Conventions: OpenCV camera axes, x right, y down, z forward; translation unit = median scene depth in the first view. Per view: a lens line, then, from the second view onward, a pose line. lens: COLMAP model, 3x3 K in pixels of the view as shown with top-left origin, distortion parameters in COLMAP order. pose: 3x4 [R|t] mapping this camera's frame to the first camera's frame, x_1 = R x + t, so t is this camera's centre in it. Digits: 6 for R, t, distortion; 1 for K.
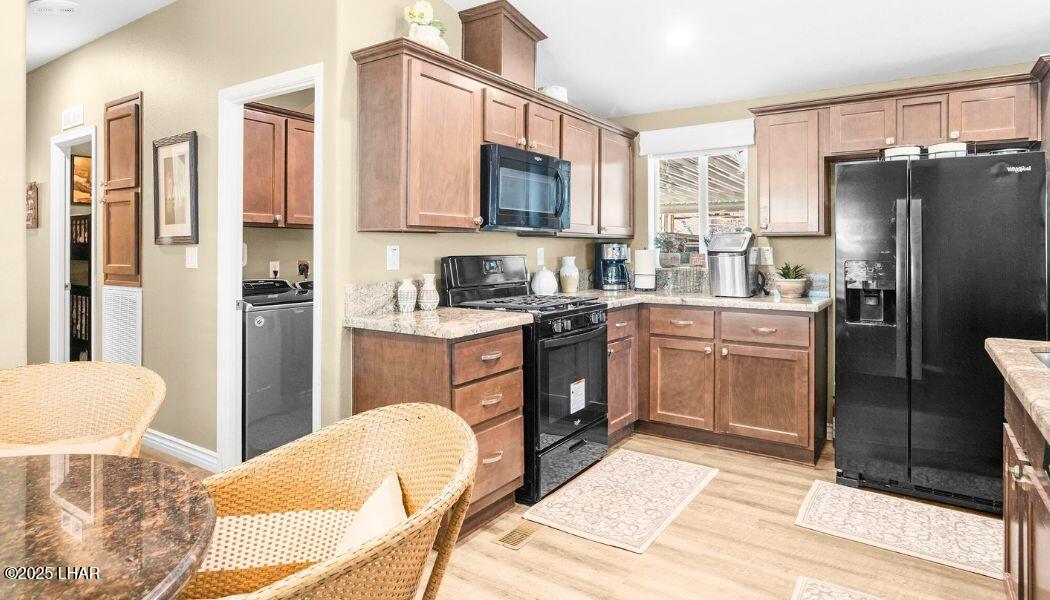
lens RADIAL K [[589.0, 0, 514.6], [0, 589.0, 245.9], [0, 0, 1]] dist [0.000795, -0.001327]
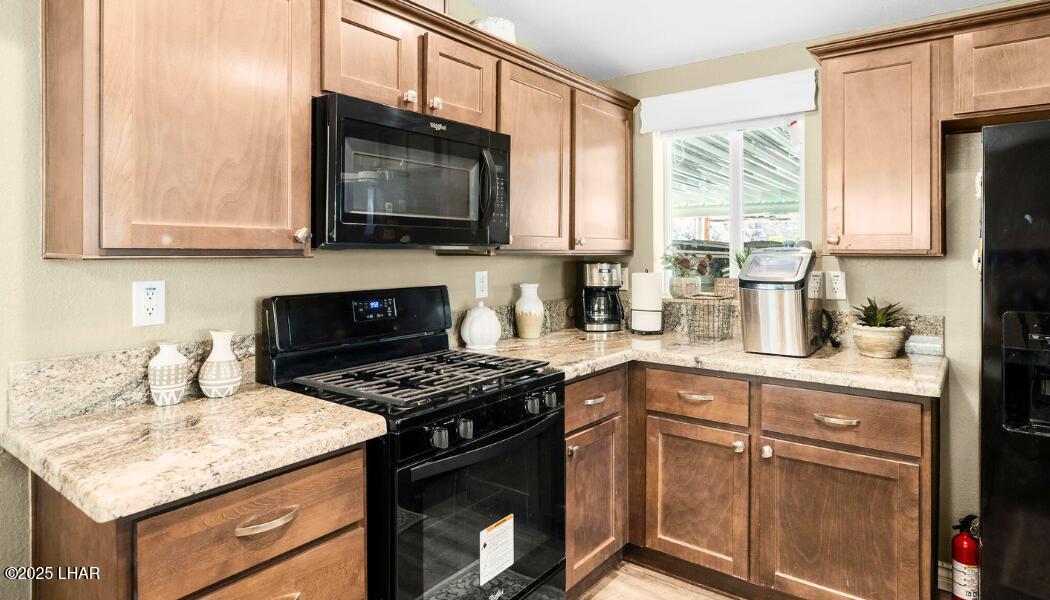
lens RADIAL K [[589.0, 0, 519.0], [0, 589.0, 251.6], [0, 0, 1]] dist [0.000795, -0.001327]
pose [[0.998286, -0.000082, -0.058516, 0.147751], [0.000345, 0.999990, 0.004483, -0.026362], [0.058515, -0.004495, 0.998276, 0.410701]]
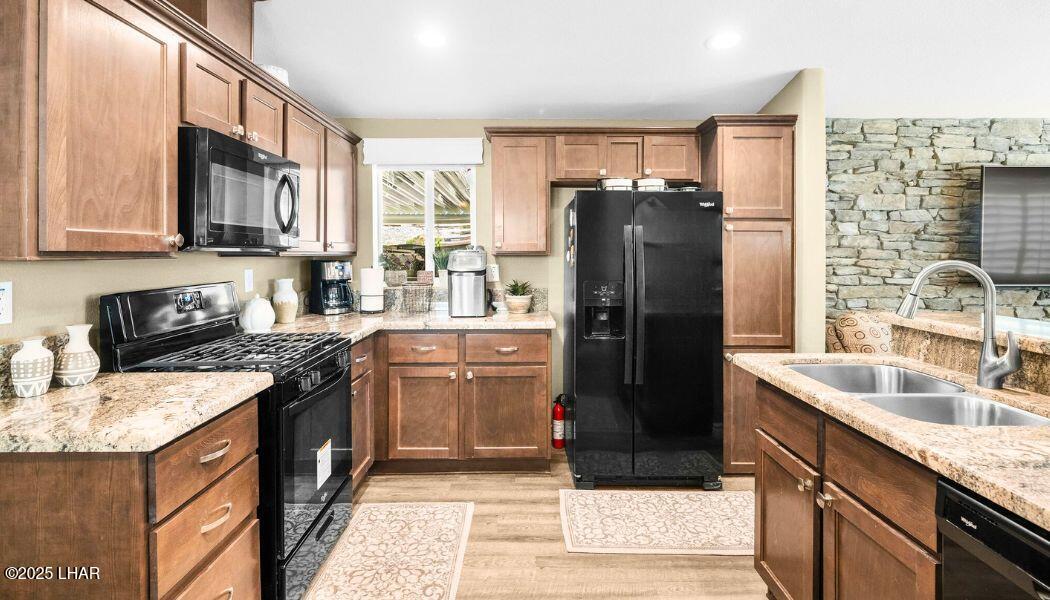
lens RADIAL K [[527.7, 0, 525.9], [0, 527.7, 254.2], [0, 0, 1]] dist [-0.002364, 0.000645]
pose [[0.816030, -0.004850, 0.577989, -0.072667], [0.000058, 0.999965, 0.008310, -0.027876], [-0.578009, -0.006747, 0.816002, 0.250021]]
